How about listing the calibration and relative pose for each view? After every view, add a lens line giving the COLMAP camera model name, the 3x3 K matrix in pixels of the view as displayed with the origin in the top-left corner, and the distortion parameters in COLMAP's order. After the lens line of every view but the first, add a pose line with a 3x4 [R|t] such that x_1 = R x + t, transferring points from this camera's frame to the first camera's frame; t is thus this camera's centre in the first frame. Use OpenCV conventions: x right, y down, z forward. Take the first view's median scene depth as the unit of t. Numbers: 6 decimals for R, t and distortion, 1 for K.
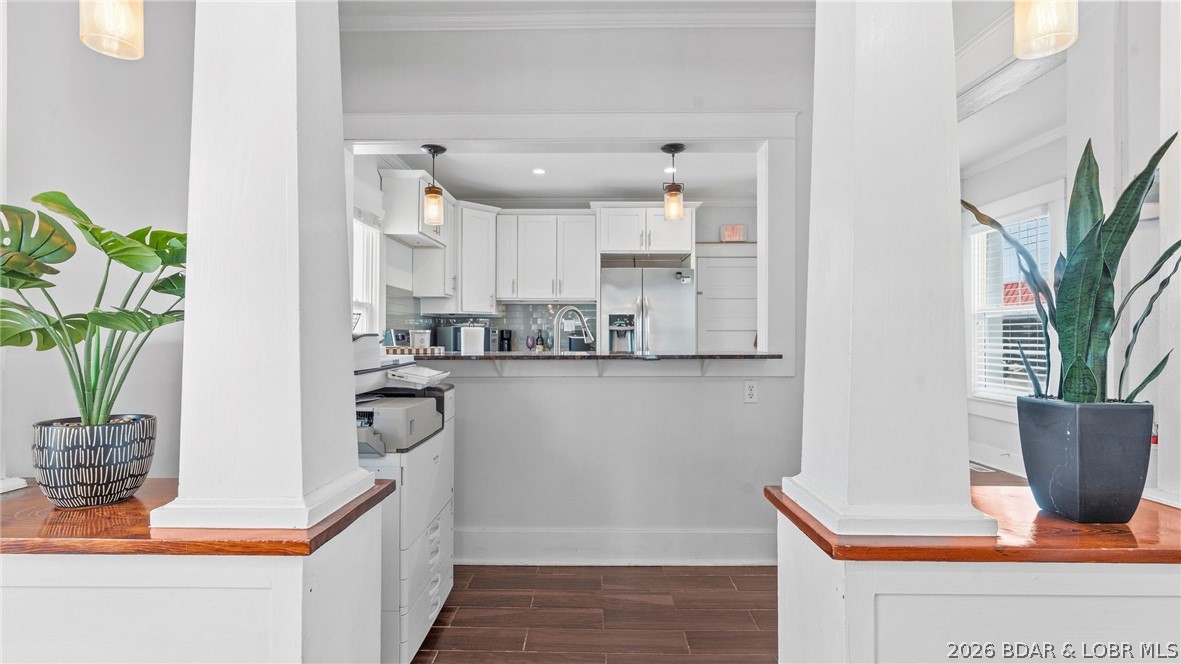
lens RADIAL K [[529.6, 0, 591.4], [0, 529.6, 335.3], [0, 0, 1]] dist [-0.007502, 0.000942]
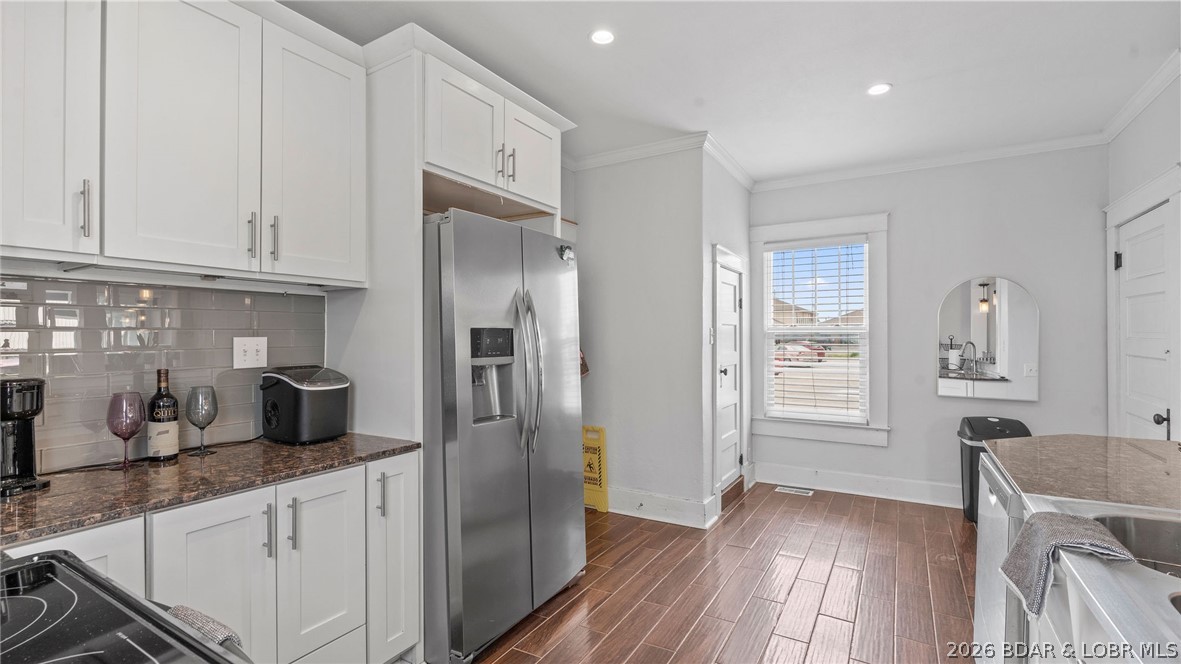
lens RADIAL K [[529.6, 0, 591.4], [0, 529.6, 335.3], [0, 0, 1]] dist [-0.007502, 0.000942]
pose [[0.507735, 0.000107, 0.861513, -0.244490], [0.000293, 1.000000, -0.000297, -0.031599], [-0.861513, 0.000403, 0.507735, 0.668497]]
